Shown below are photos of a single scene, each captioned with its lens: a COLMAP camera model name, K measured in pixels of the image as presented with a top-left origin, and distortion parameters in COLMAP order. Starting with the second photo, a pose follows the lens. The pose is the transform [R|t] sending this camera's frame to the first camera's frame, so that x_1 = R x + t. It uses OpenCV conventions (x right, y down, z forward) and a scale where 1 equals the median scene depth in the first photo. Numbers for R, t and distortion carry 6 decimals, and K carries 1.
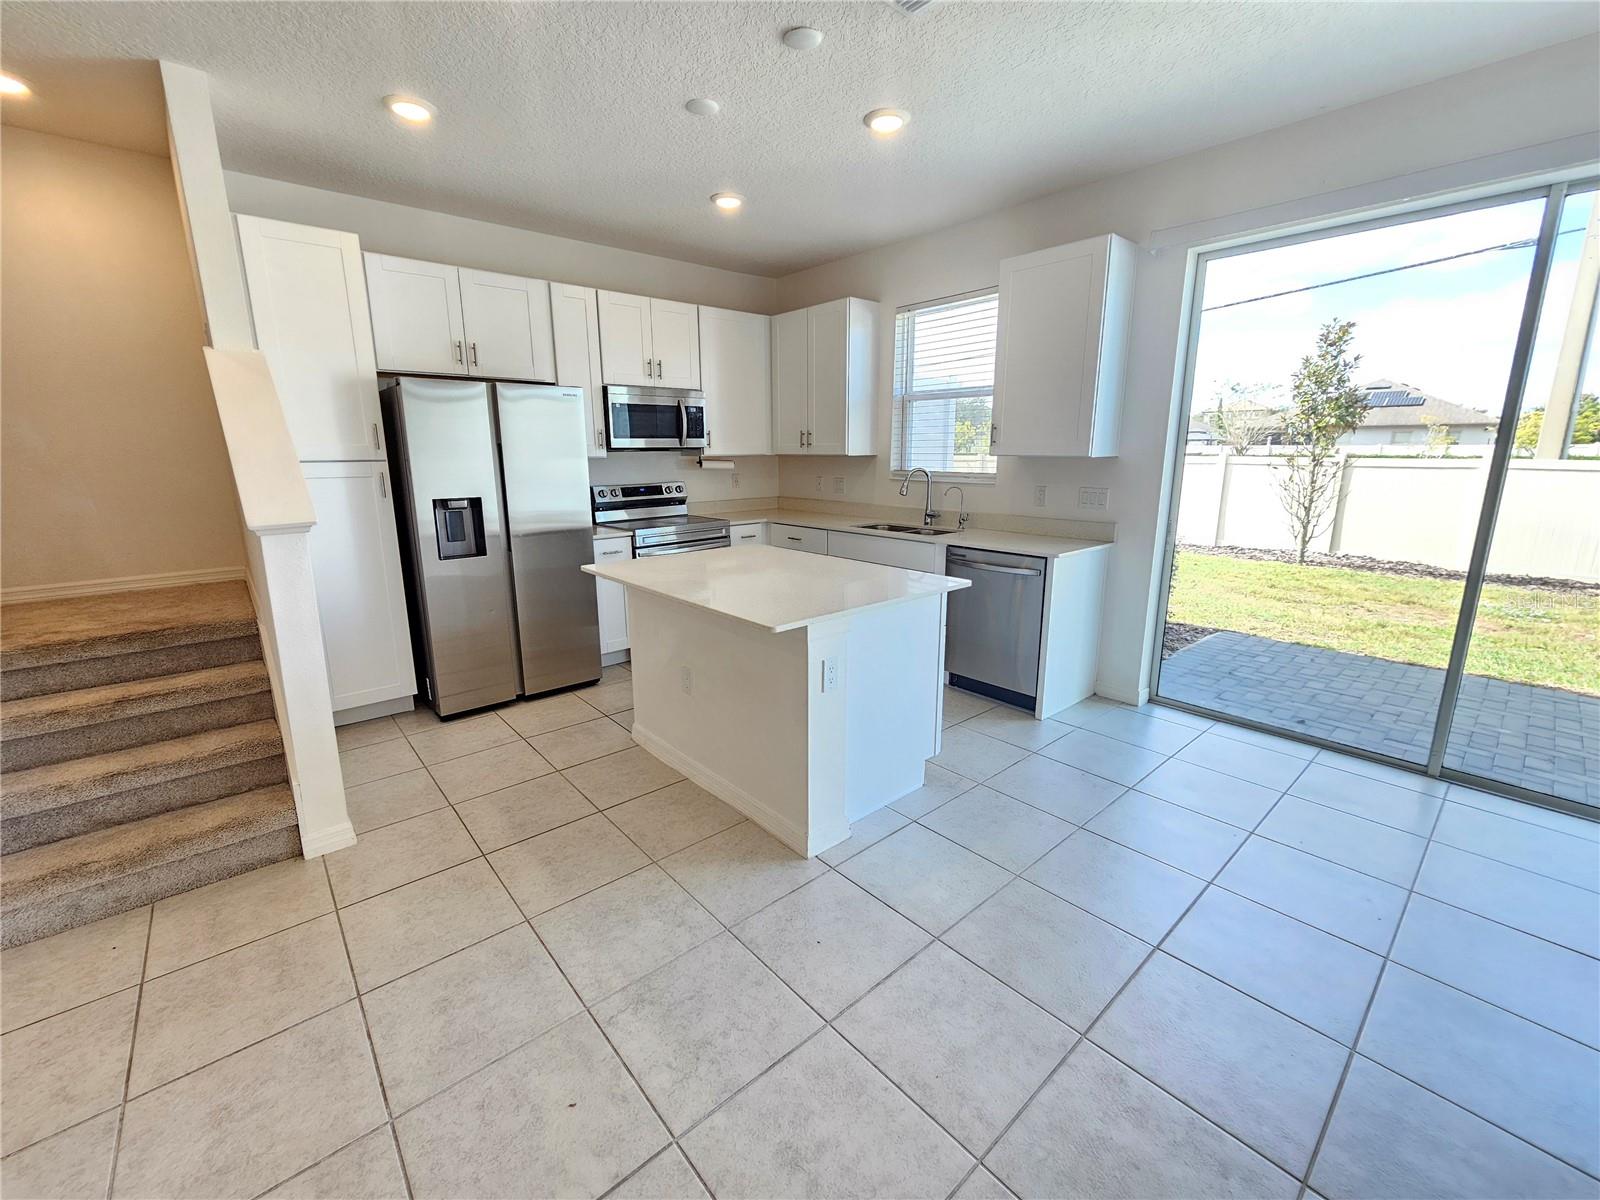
lens RADIAL K [[654.4, 0, 793.0], [0, 654.4, 594.2], [0, 0, 1]] dist [0.002672, -0.000520]
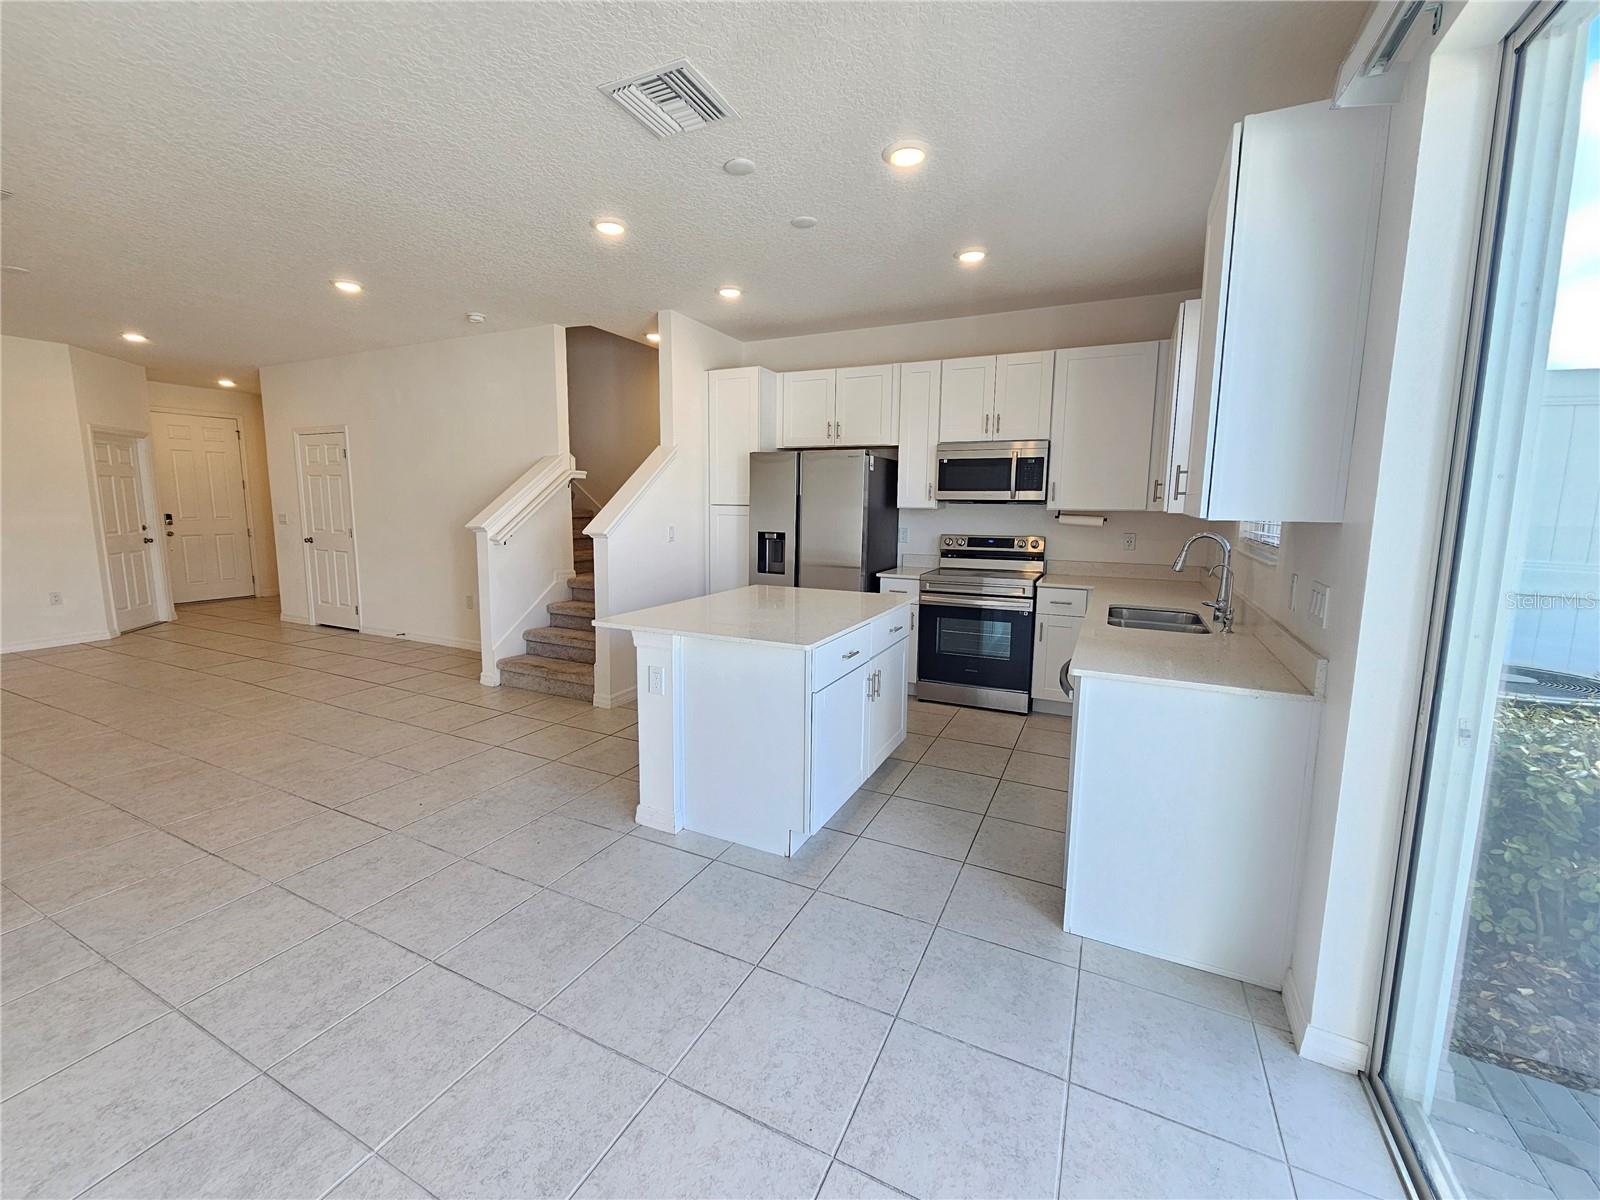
lens RADIAL K [[654.4, 0, 797.3], [0, 654.4, 592.9], [0, 0, 1]] dist [0.002672, -0.000520]
pose [[0.393425, 0.132965, -0.909691, 0.602533], [-0.213899, 0.975571, 0.050087, -0.071222], [0.894128, 0.174876, 0.412255, 0.343912]]
